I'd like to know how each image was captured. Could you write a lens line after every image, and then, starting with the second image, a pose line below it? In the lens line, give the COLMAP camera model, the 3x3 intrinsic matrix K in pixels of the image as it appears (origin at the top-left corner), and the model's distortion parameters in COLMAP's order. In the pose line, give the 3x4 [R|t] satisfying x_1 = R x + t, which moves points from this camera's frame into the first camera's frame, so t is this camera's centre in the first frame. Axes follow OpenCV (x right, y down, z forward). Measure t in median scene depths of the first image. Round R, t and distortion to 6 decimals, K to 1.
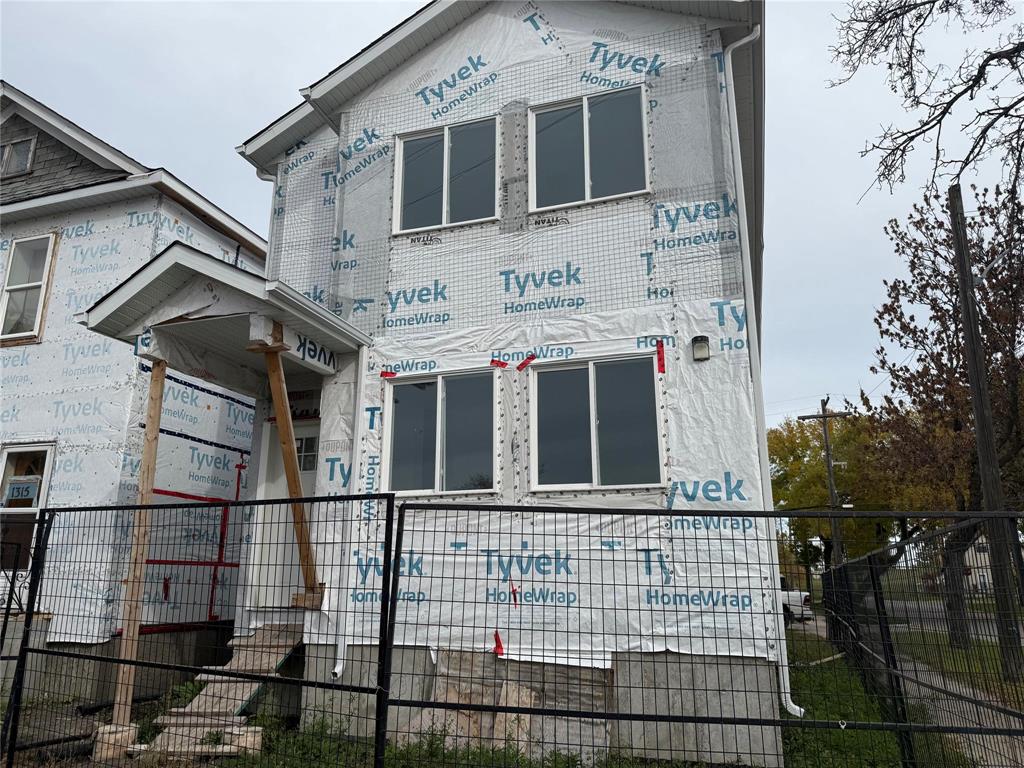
lens RADIAL K [[728.1, 0, 502.5], [0, 728.1, 390.6], [0, 0, 1]] dist [0.049718, -0.087447]
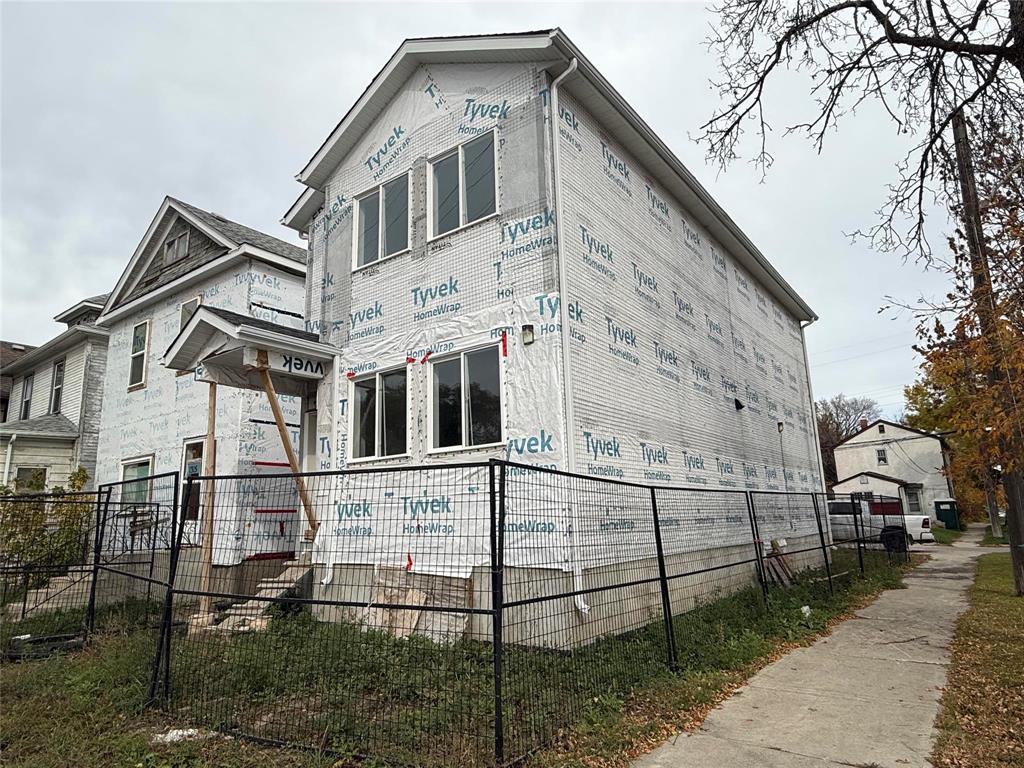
lens RADIAL K [[628.8, 0, 510.5], [0, 628.8, 388.9], [0, 0, 1]] dist [-0.029616, 0.007232]
pose [[0.949745, -0.095760, -0.298017, 0.512698], [0.112960, 0.992753, 0.040995, -0.010975], [0.291932, -0.072599, 0.953680, -0.058901]]
